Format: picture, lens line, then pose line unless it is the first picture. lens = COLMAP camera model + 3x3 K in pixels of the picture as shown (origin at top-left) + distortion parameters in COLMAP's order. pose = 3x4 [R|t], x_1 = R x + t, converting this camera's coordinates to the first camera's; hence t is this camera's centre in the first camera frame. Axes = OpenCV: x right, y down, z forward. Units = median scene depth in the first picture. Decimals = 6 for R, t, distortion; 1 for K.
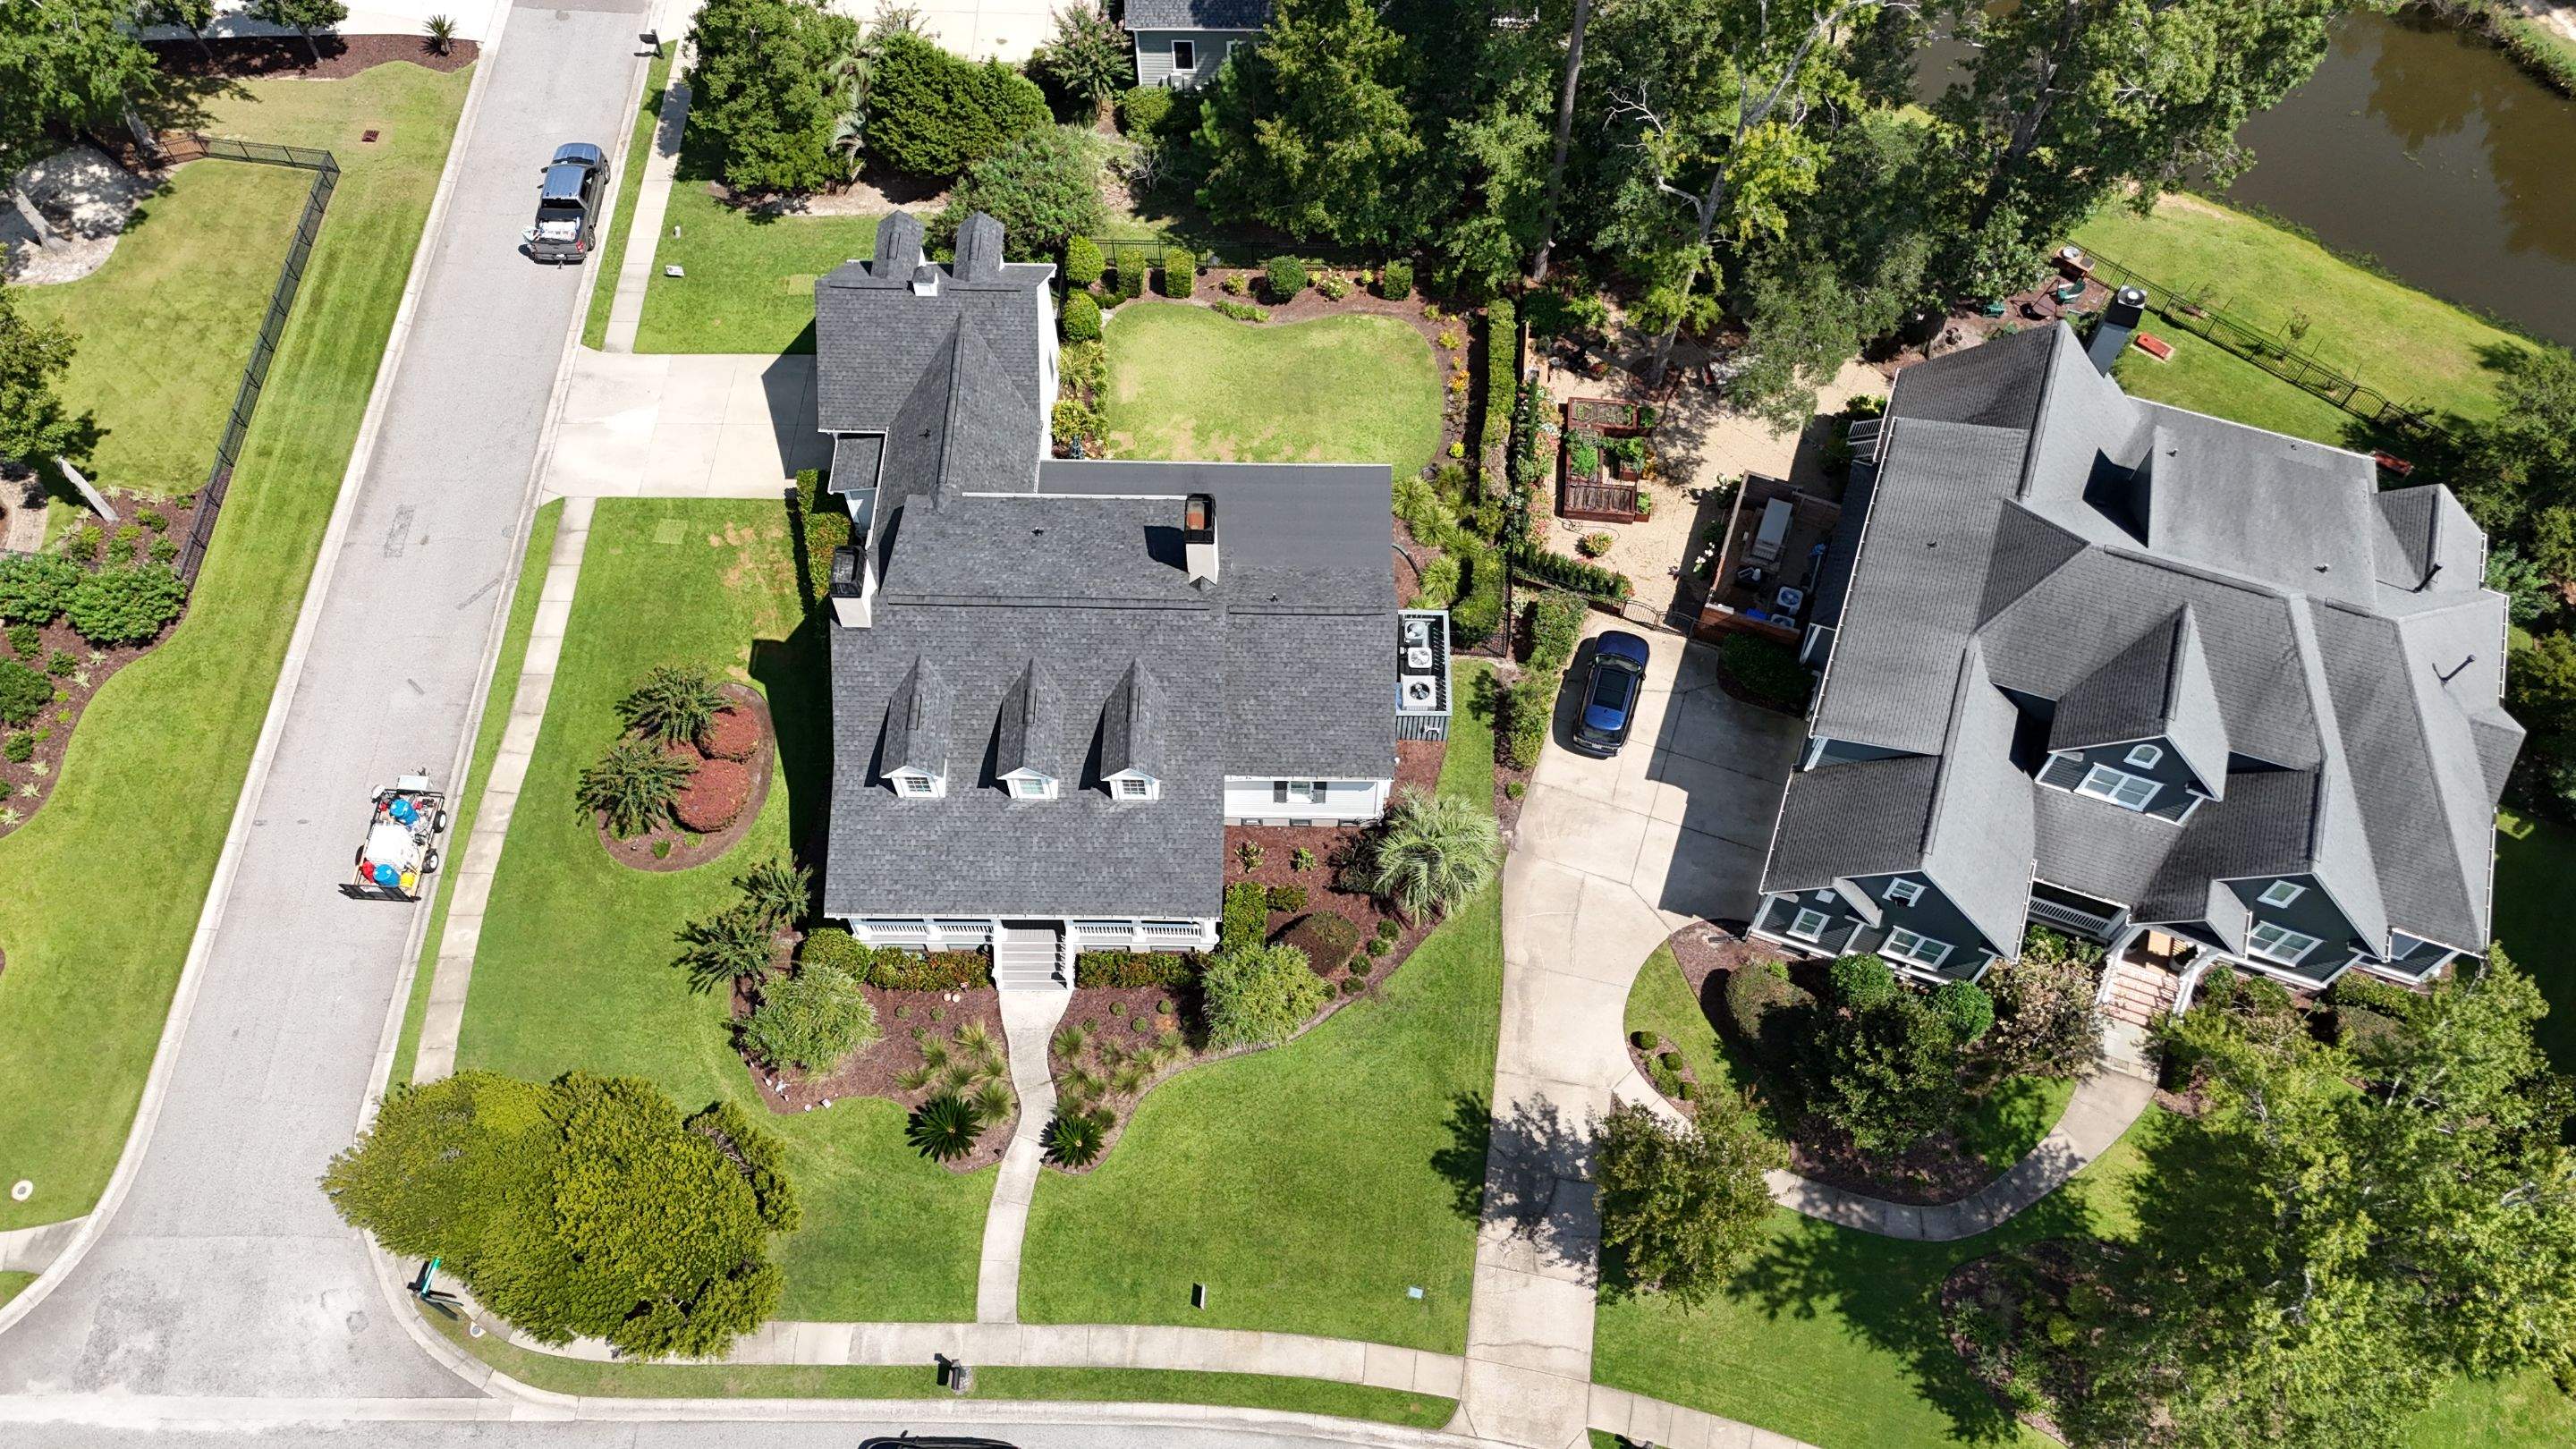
lens RADIAL K [[1896.0, 0, 1295.7], [0, 1896.0, 724.1], [0, 0, 1]] dist [0.076240, -0.072960]
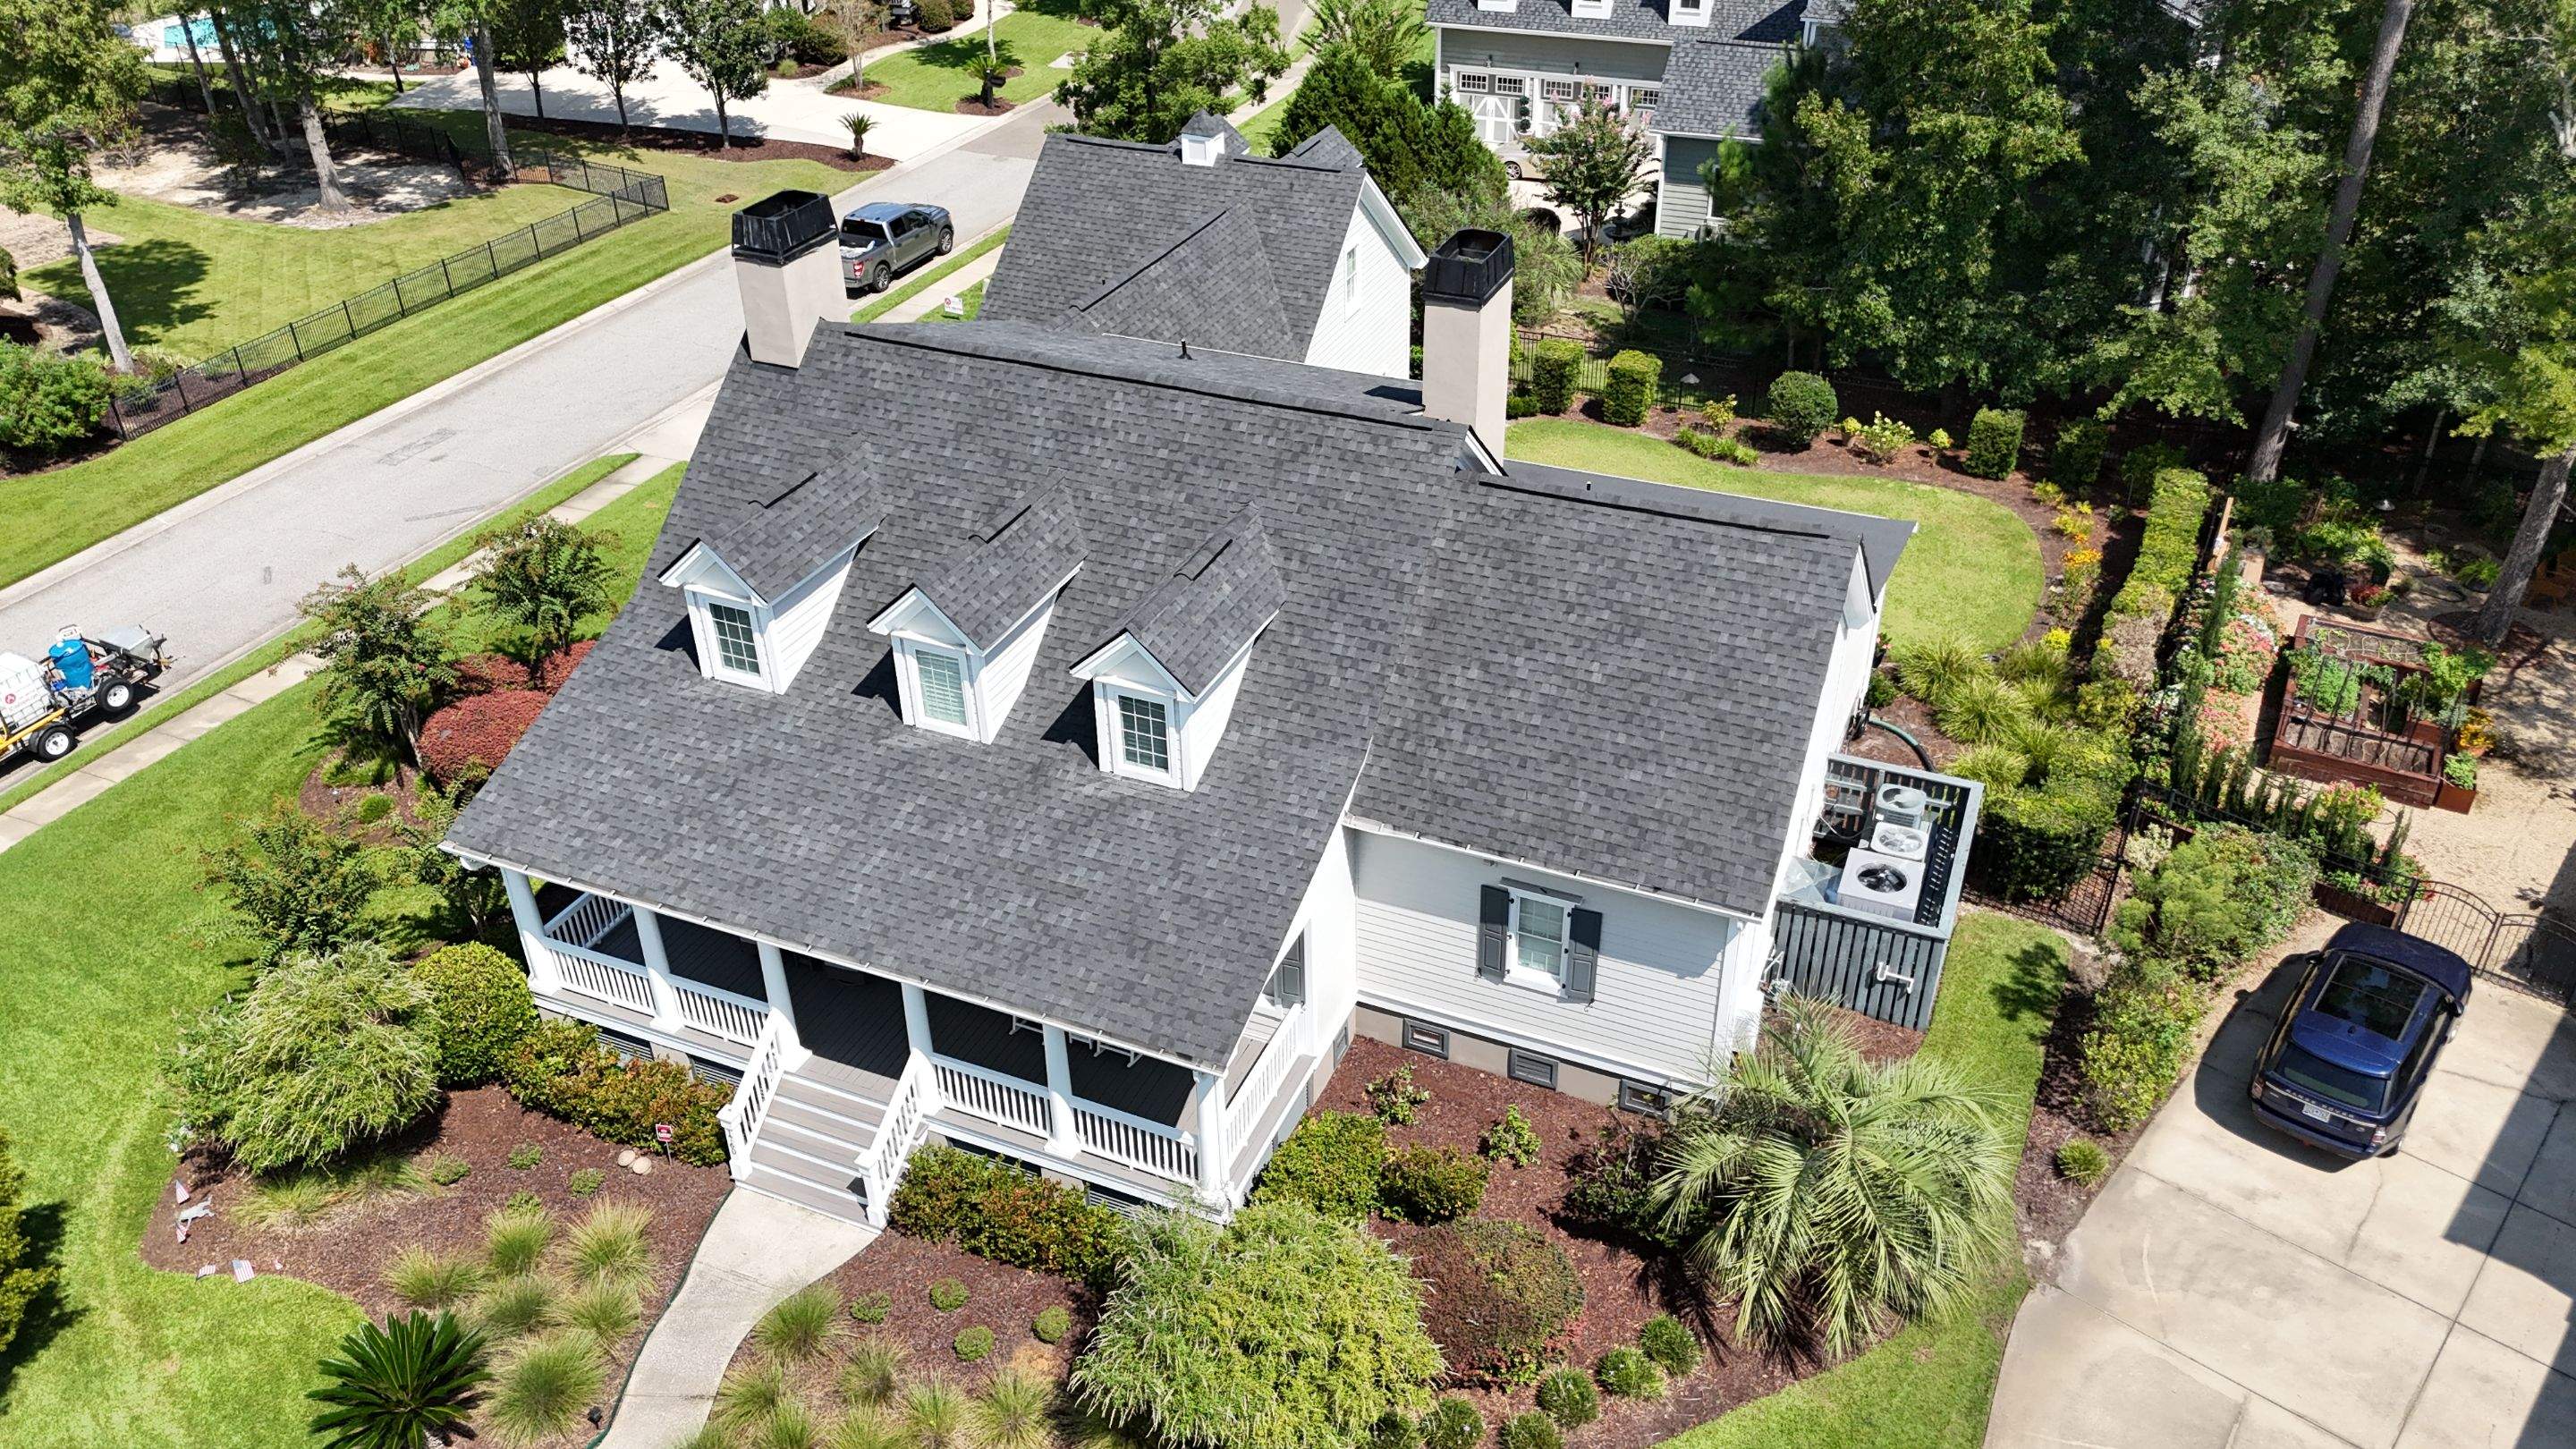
lens RADIAL K [[1889.8, 0, 1297.3], [0, 1889.8, 727.1], [0, 0, 1]] dist [0.098514, -0.109082]
pose [[0.921741, 0.194375, -0.335576, 0.080444], [-0.326941, 0.854881, -0.402851, 0.171048], [0.208574, 0.481038, 0.851528, 0.560451]]
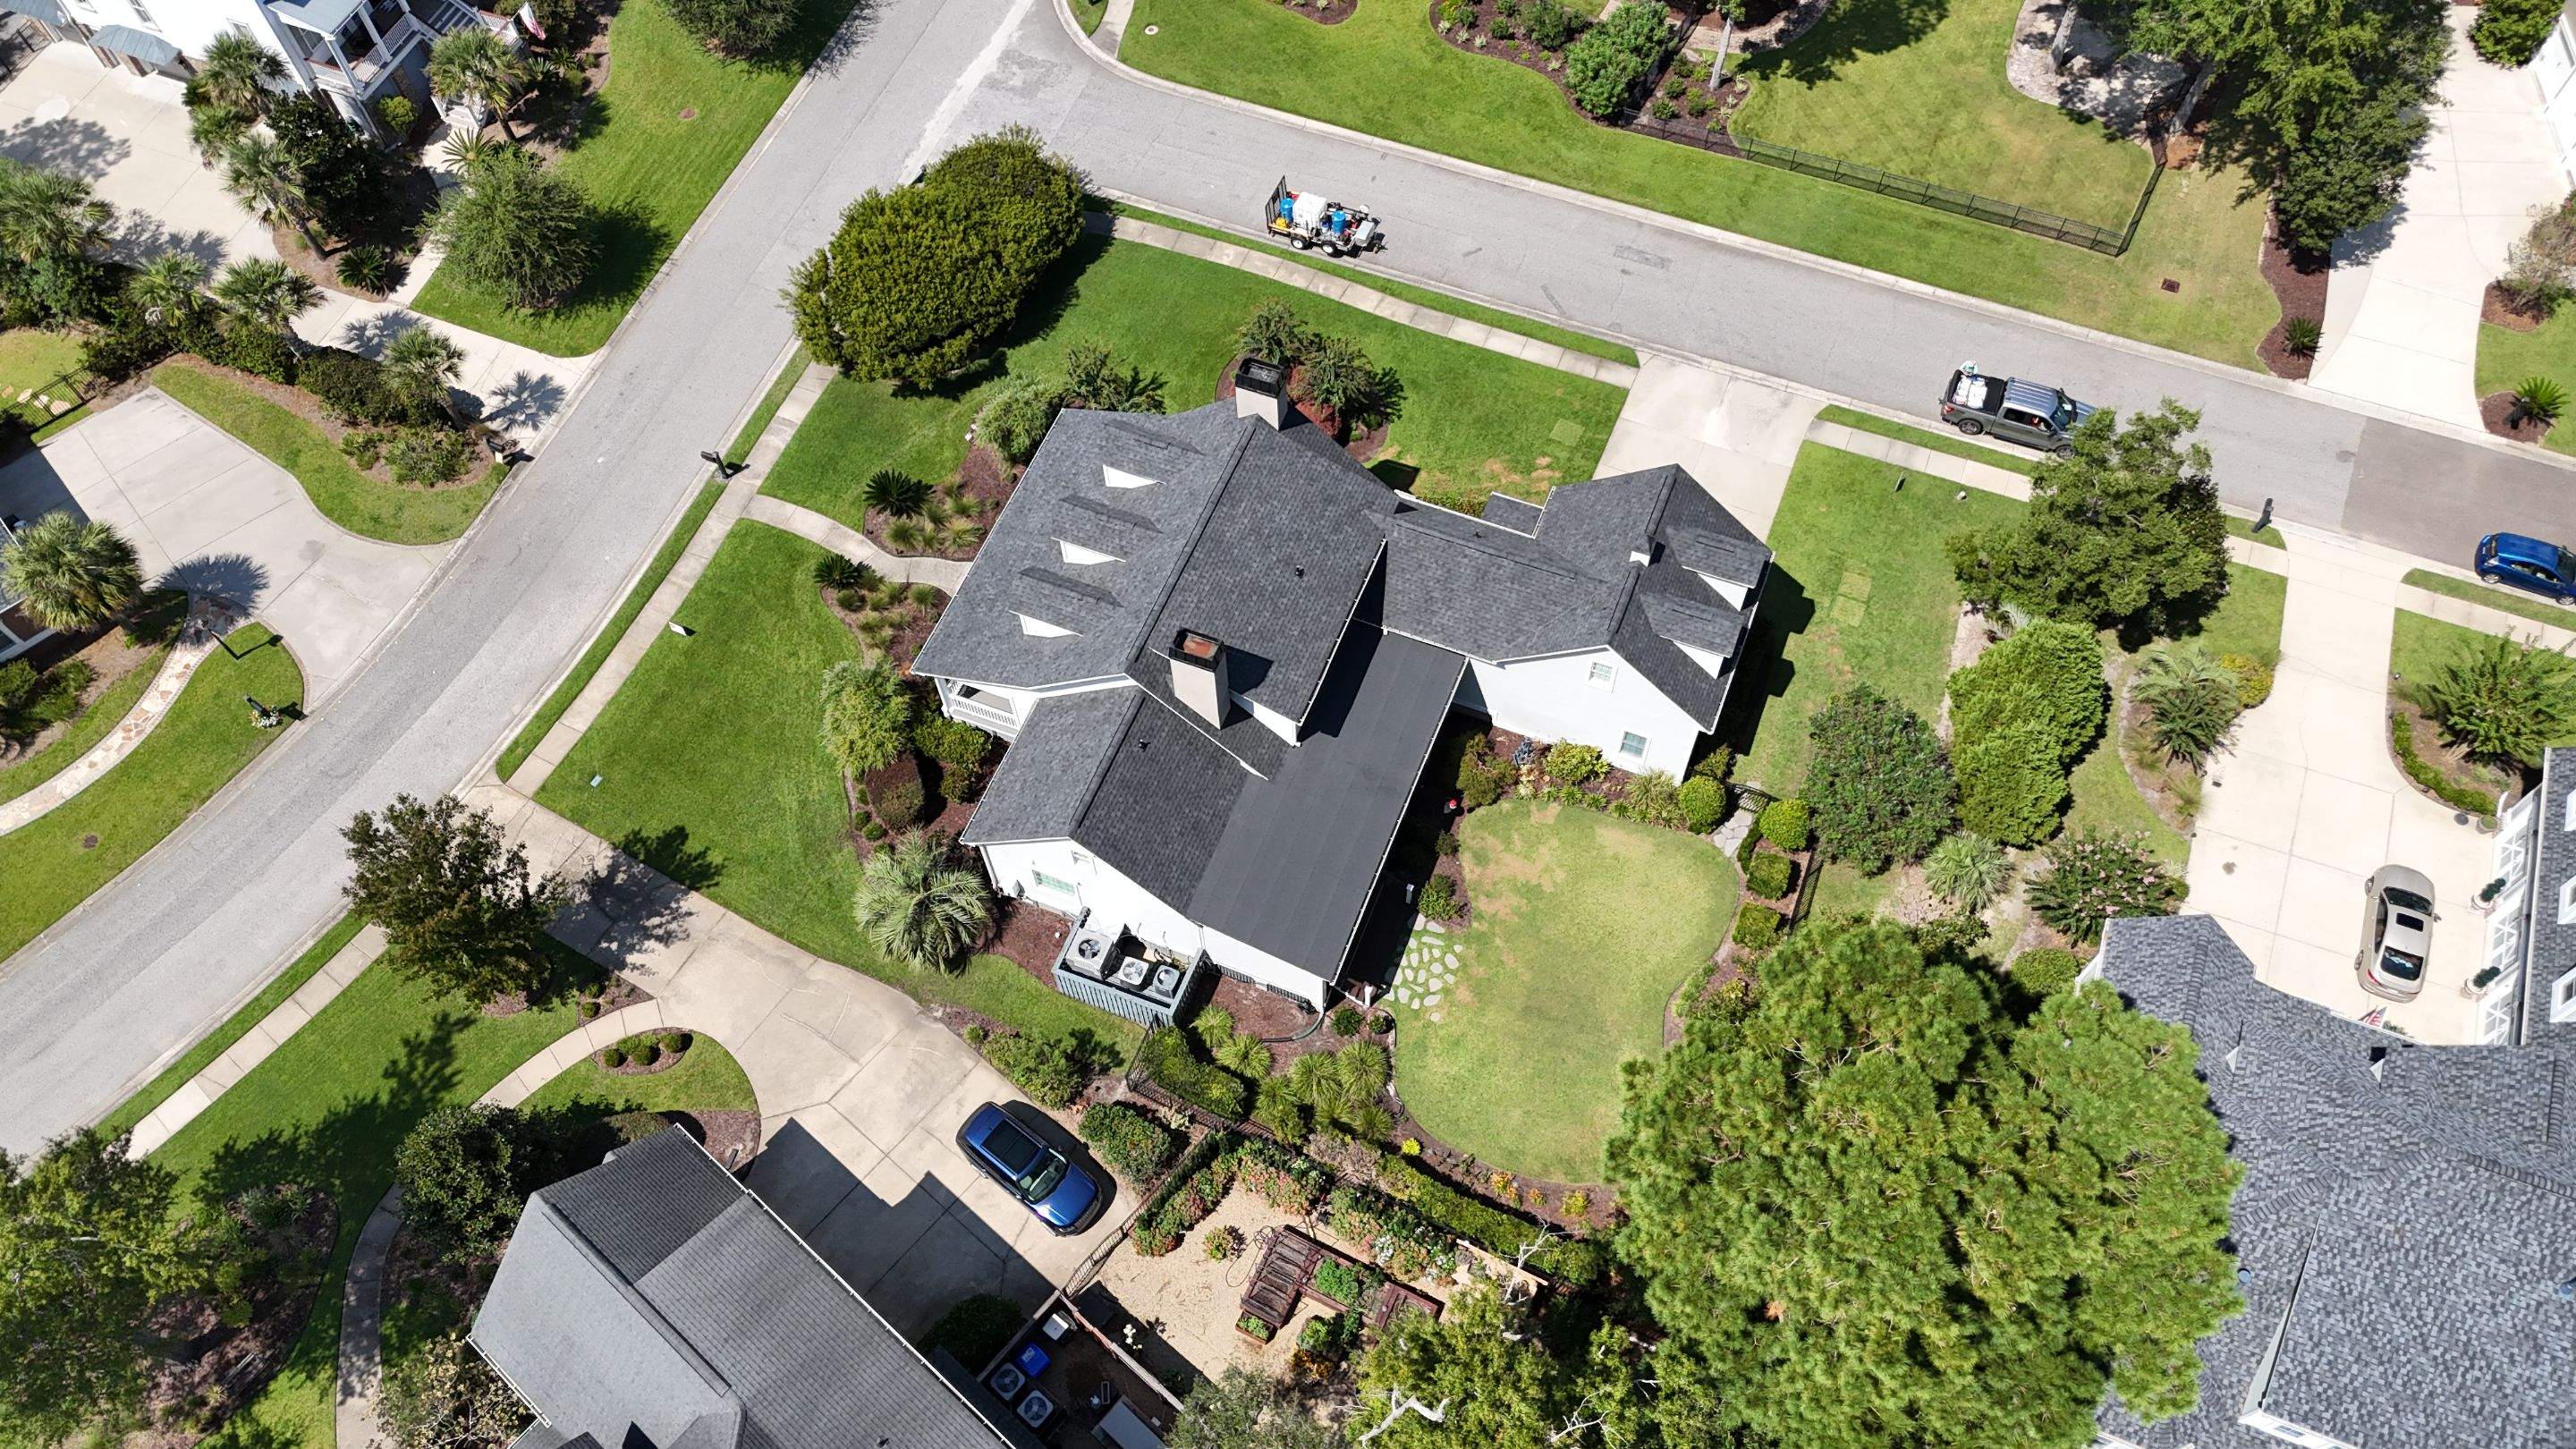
lens RADIAL K [[1889.4, 0, 1300.7], [0, 1889.4, 725.9], [0, 0, 1]] dist [0.082971, -0.084621]
pose [[-0.357444, 0.810922, -0.463291, 0.364662], [-0.804116, -0.014920, 0.594285, -0.644211], [0.475007, 0.584964, 0.657409, 0.354141]]
